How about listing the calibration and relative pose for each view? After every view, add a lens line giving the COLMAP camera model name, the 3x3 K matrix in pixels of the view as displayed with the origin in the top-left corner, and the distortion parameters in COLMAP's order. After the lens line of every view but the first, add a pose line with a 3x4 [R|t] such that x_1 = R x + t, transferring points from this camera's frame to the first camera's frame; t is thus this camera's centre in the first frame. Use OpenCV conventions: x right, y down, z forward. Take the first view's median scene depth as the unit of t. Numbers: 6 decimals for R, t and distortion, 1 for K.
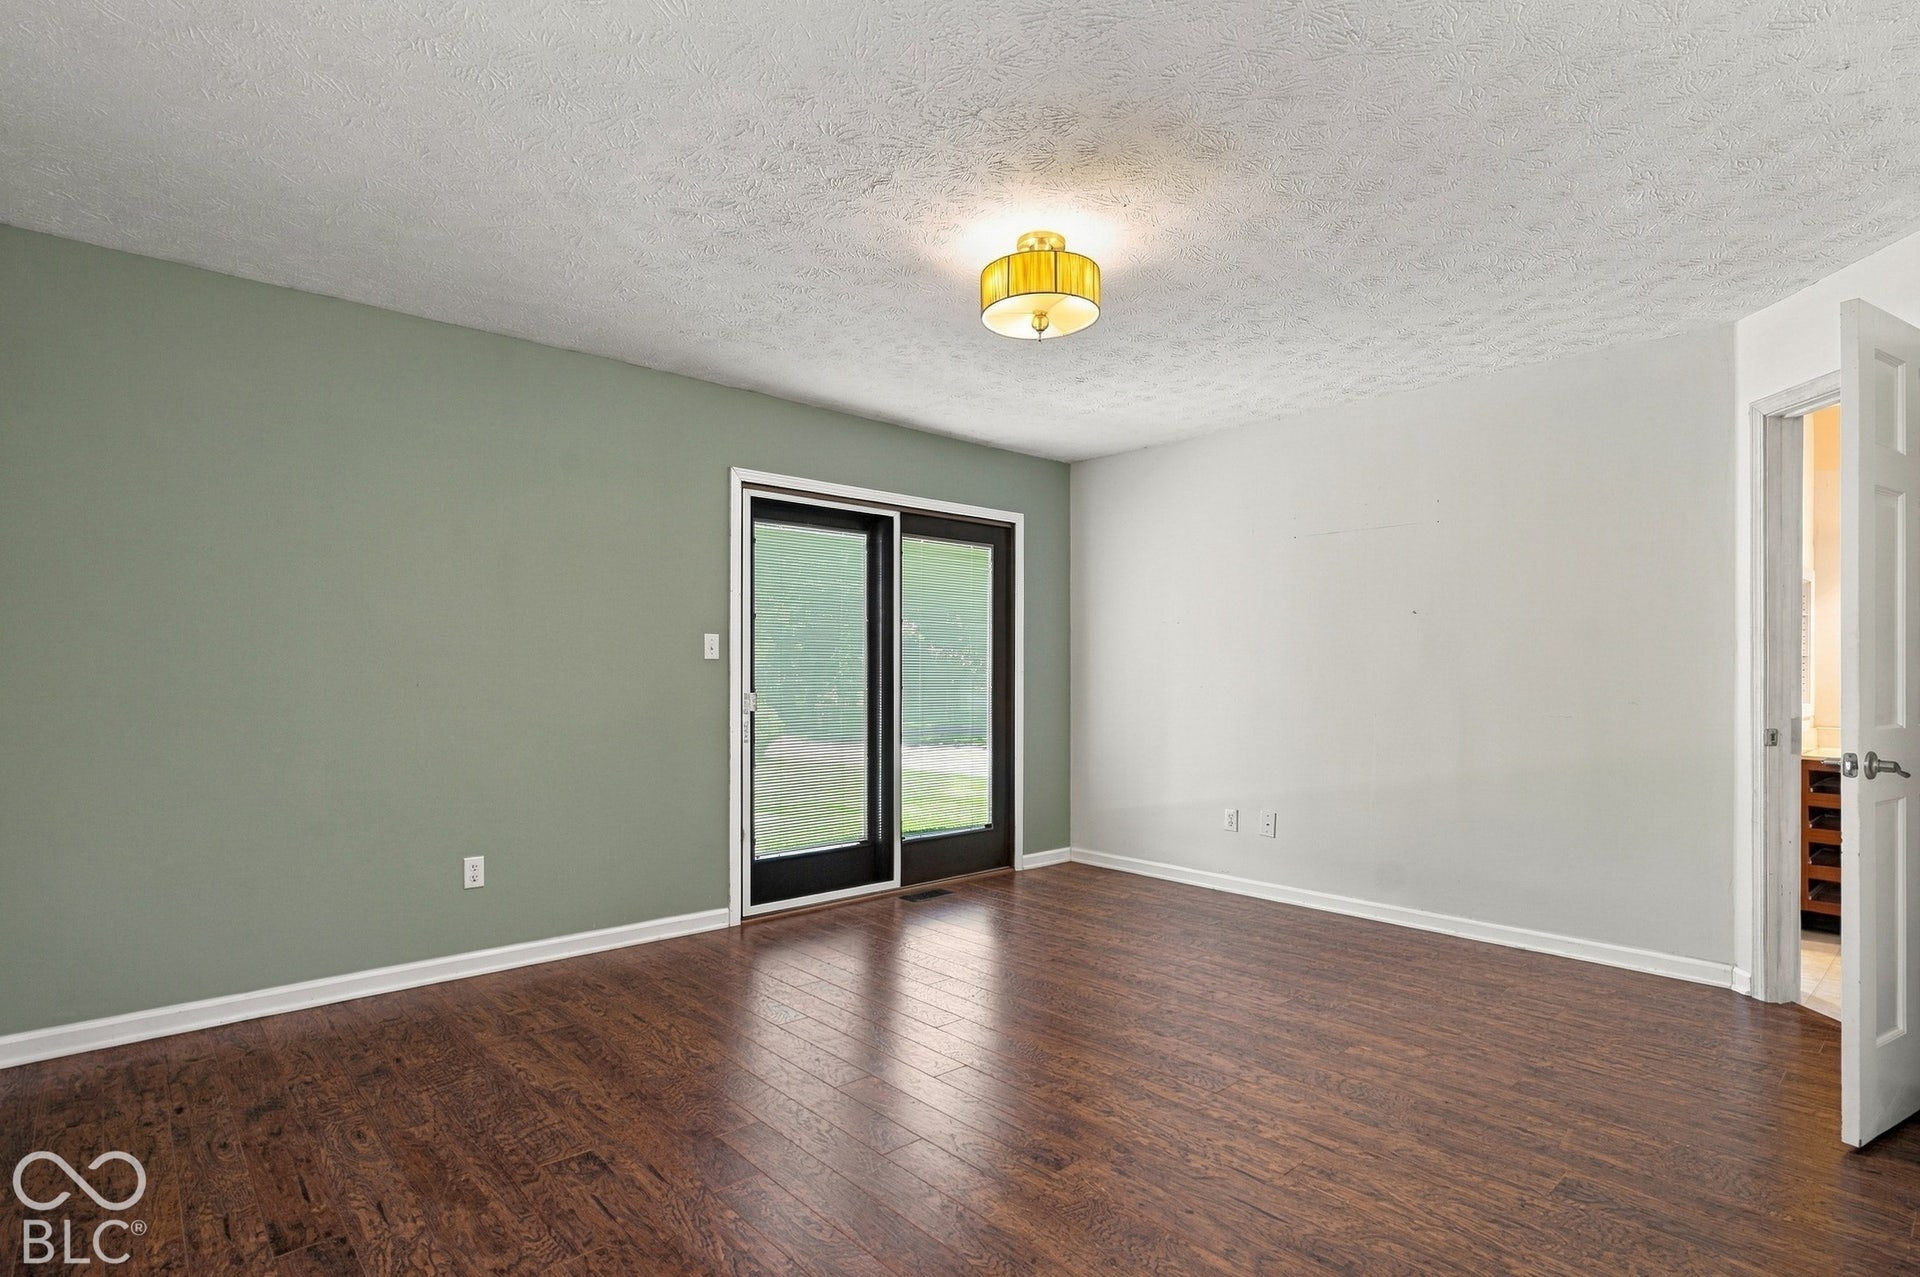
lens RADIAL K [[965.4, 0, 991.9], [0, 965.4, 676.1], [0, 0, 1]] dist [-0.000179, 0.000342]
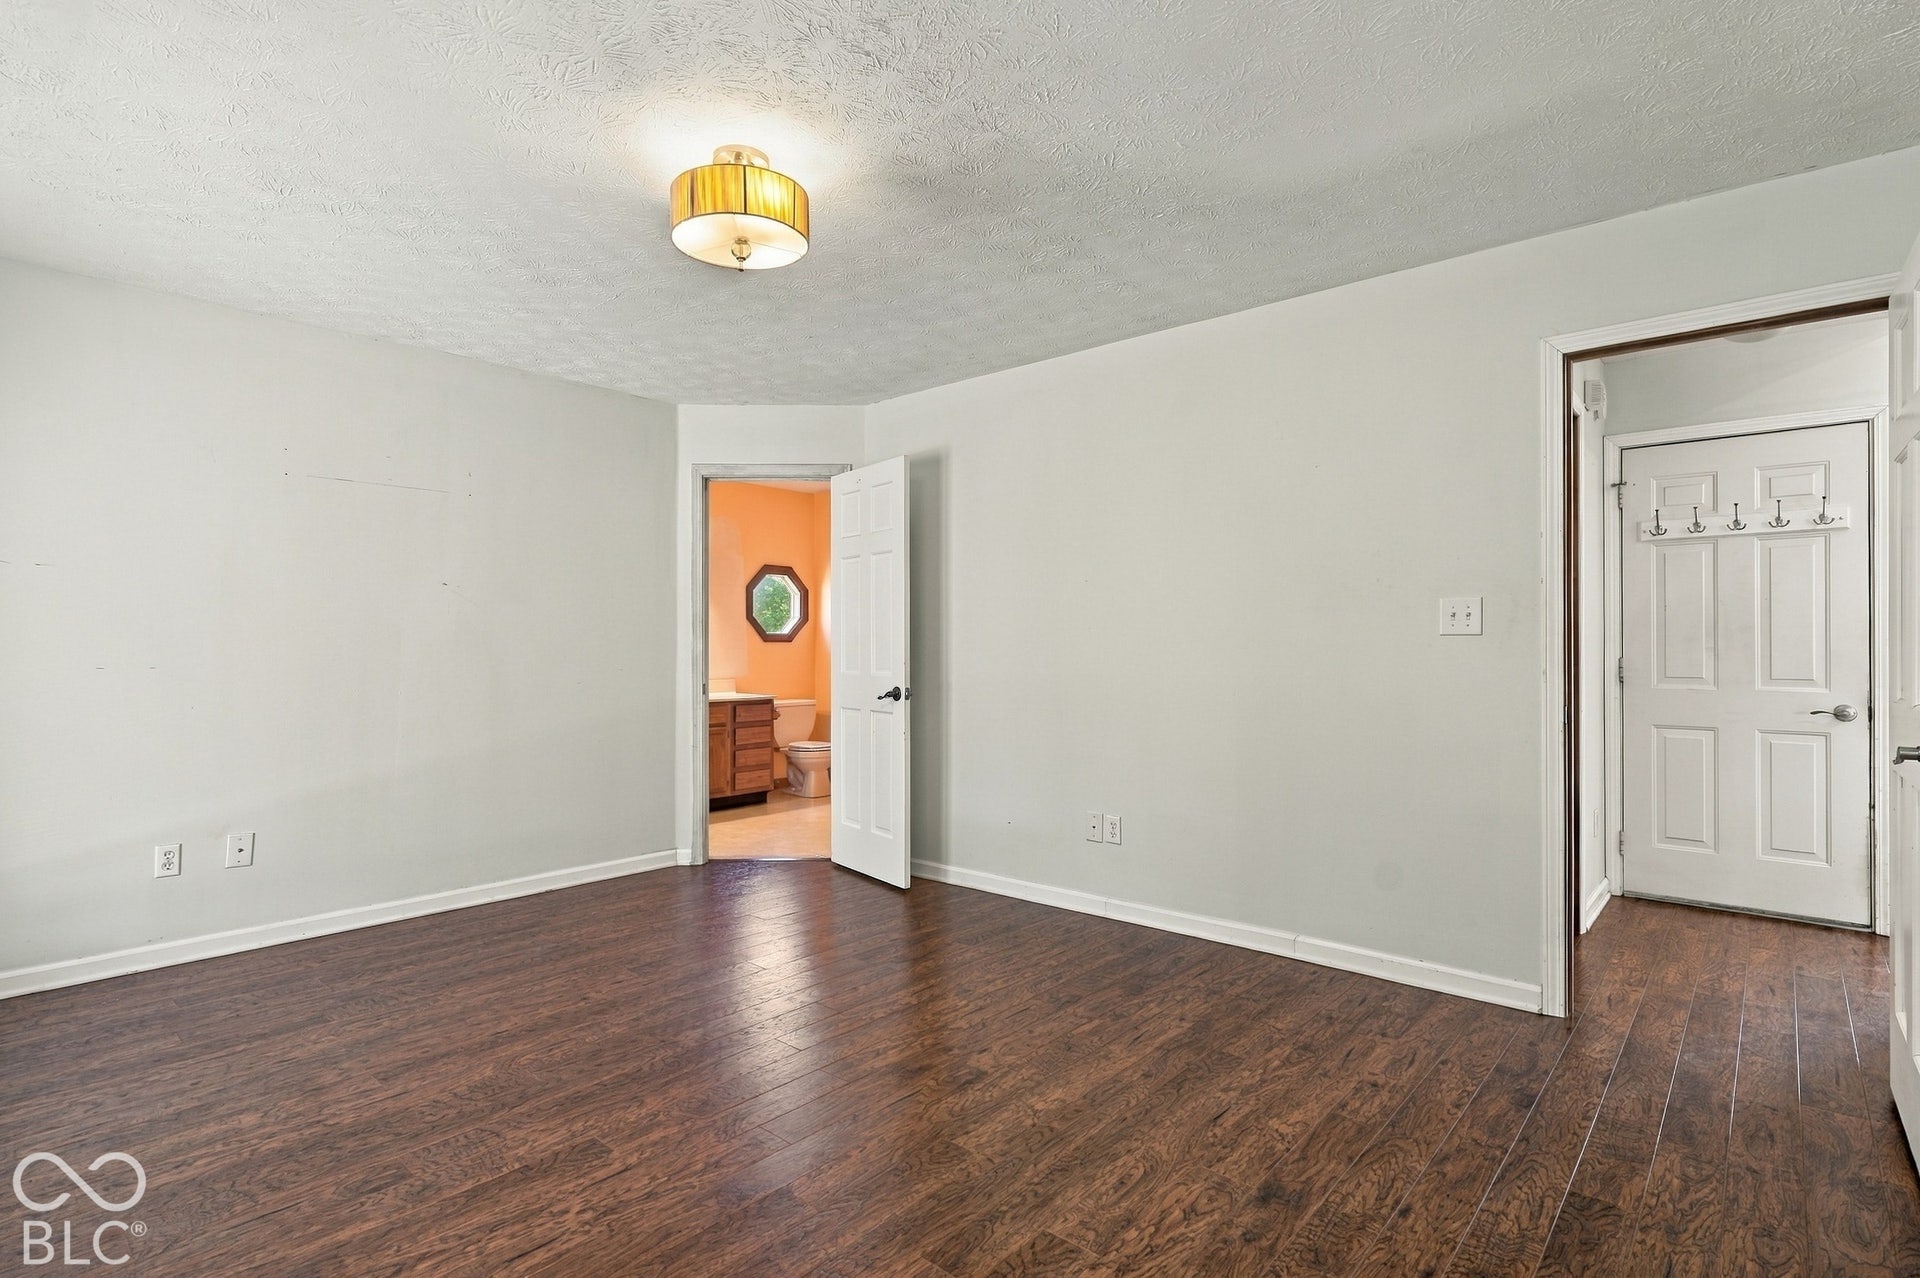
lens RADIAL K [[930.9, 0, 955.8], [0, 930.9, 635.1], [0, 0, 1]] dist [-0.002687, 0.000537]
pose [[-0.095400, 0.010437, 0.995384, -0.807874], [0.002820, 0.999944, -0.010215, -0.004058], [-0.995435, 0.001833, -0.095424, 0.882685]]
